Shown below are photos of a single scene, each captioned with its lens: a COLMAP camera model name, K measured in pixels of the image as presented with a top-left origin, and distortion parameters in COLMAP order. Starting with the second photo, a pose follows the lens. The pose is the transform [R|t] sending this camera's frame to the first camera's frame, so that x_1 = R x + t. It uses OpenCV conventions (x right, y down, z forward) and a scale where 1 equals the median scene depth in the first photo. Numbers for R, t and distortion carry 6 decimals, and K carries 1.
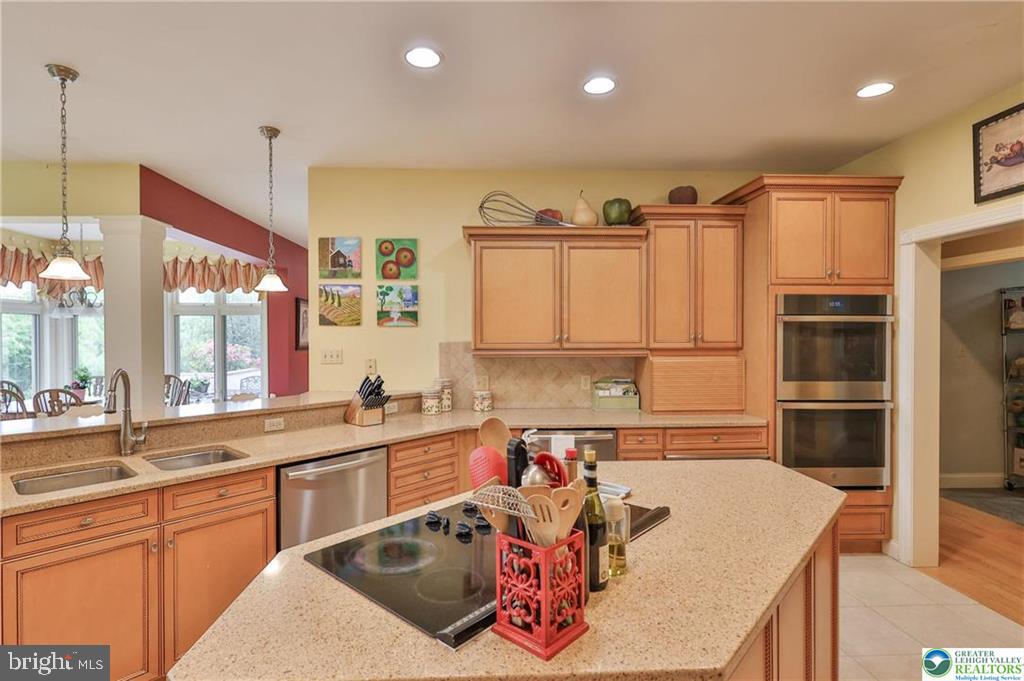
lens RADIAL K [[516.1, 0, 515.2], [0, 516.1, 334.6], [0, 0, 1]] dist [0.011323, 0.000565]
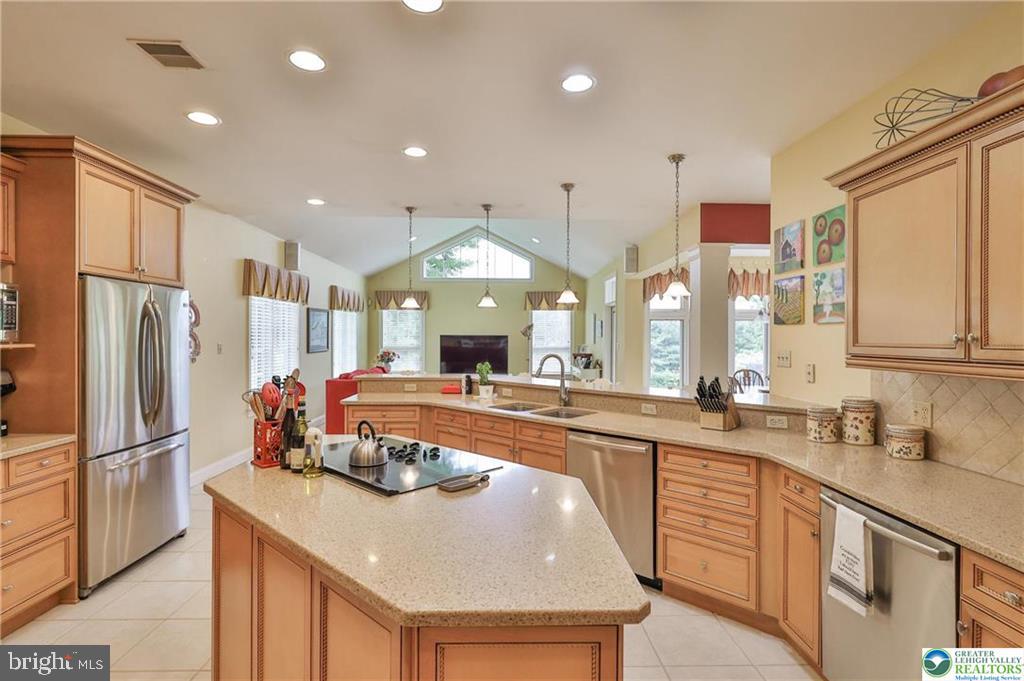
lens RADIAL K [[503.5, 0, 512.4], [0, 503.5, 338.4], [0, 0, 1]] dist [0.001220, 0.000965]
pose [[-0.030479, 0.004289, -0.999526, 0.547991], [-0.005583, 0.999974, 0.004461, 0.006152], [0.999520, 0.005717, -0.030454, 0.552997]]
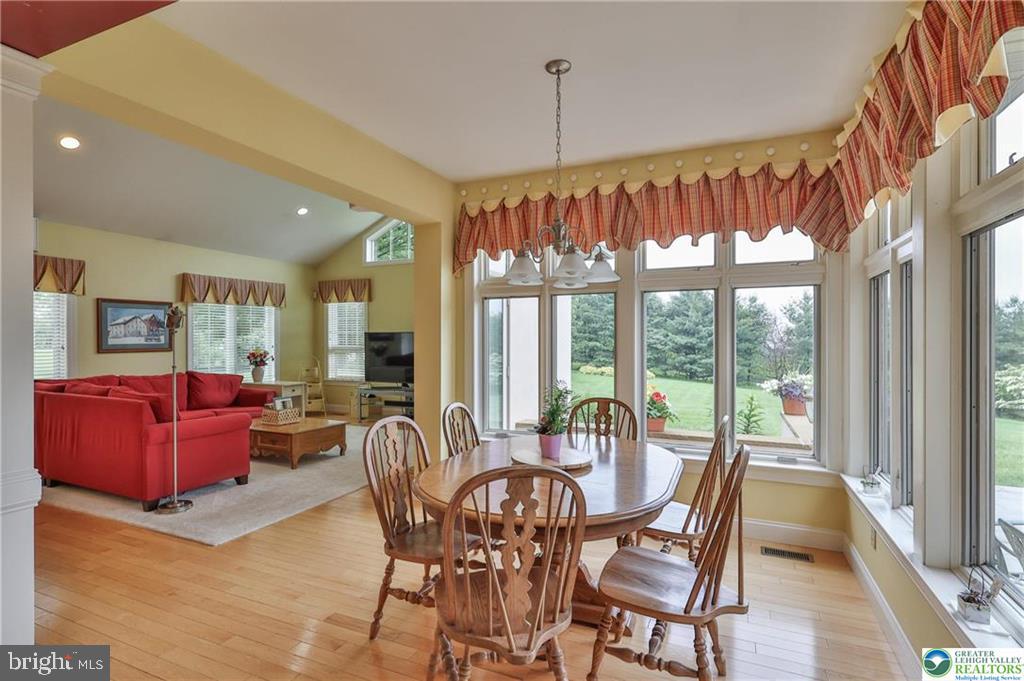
lens RADIAL K [[503.5, 0, 514.4], [0, 503.5, 340.5], [0, 0, 1]] dist [0.001220, 0.000965]
pose [[-0.463373, 0.003530, -0.886156, -0.494945], [-0.001830, 0.999986, 0.004941, 0.025166], [0.886161, 0.003912, -0.463360, 1.581088]]
